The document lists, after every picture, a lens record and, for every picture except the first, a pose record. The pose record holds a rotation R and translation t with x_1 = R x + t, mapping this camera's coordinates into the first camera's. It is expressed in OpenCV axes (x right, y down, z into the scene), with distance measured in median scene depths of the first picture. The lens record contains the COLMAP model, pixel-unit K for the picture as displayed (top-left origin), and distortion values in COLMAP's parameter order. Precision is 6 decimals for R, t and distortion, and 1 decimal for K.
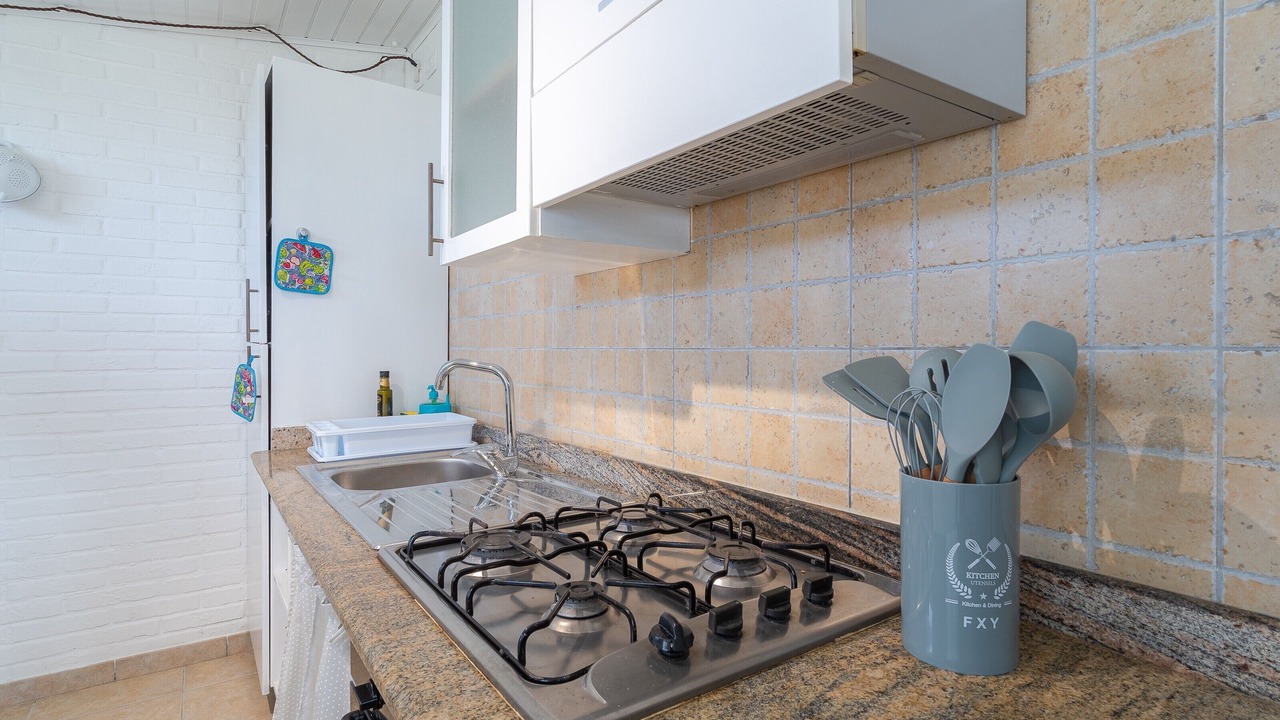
lens RADIAL K [[650.2, 0, 646.5], [0, 650.2, 351.2], [0, 0, 1]] dist [-0.004076, -0.000169]
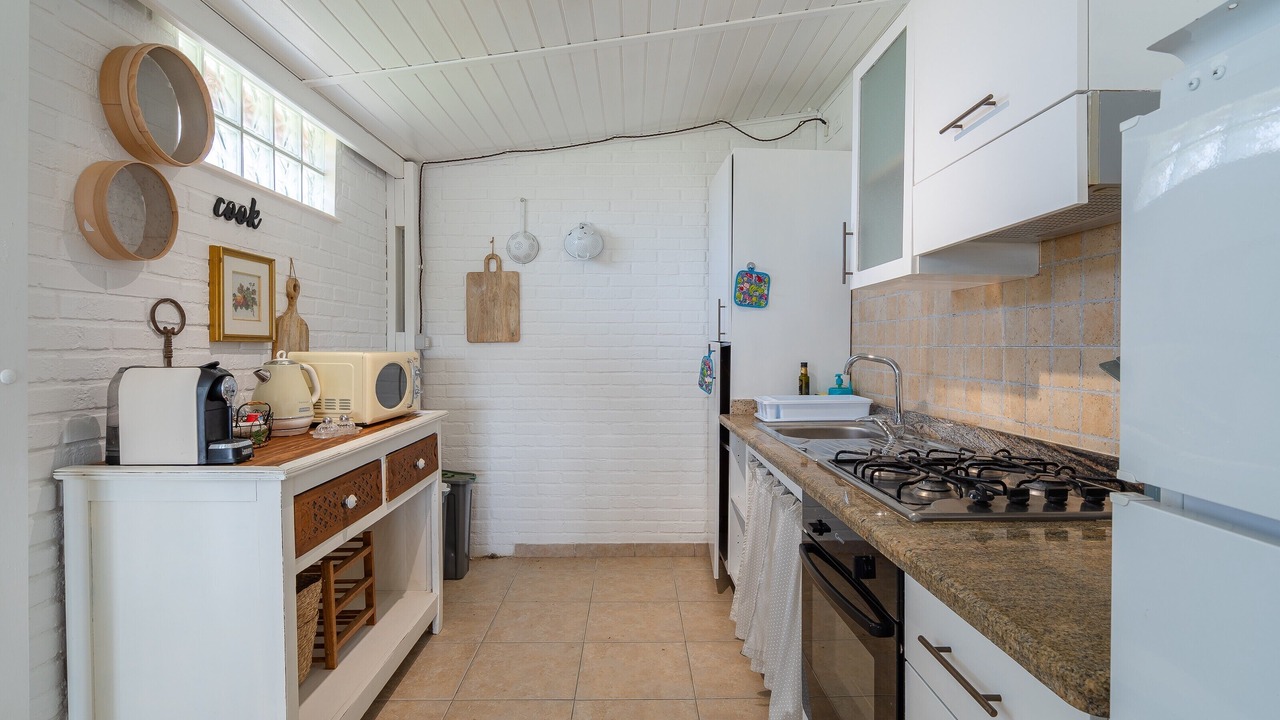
lens RADIAL K [[650.2, 0, 645.1], [0, 650.2, 352.4], [0, 0, 1]] dist [-0.004076, -0.000169]
pose [[0.831878, 0.009852, -0.554871, 0.122080], [-0.007476, 0.999951, 0.006547, 0.005176], [0.554908, -0.001298, 0.831911, -0.511028]]
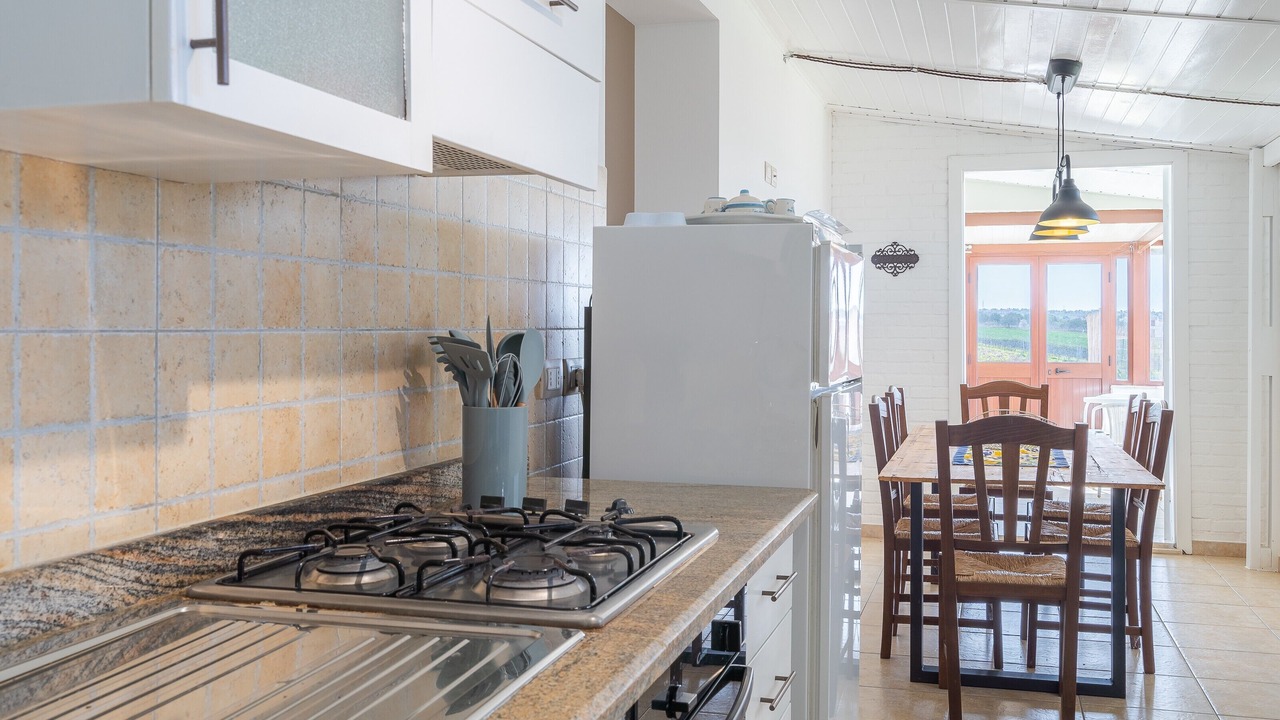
lens RADIAL K [[1170.8, 0, 641.3], [0, 1170.8, 351.8], [0, 0, 1]] dist [0.003137, 0.000000]
pose [[-0.620629, -0.011916, 0.784014, -0.998849], [0.007890, 0.999739, 0.021441, -0.003966], [-0.784064, 0.019493, -0.620373, 1.222009]]
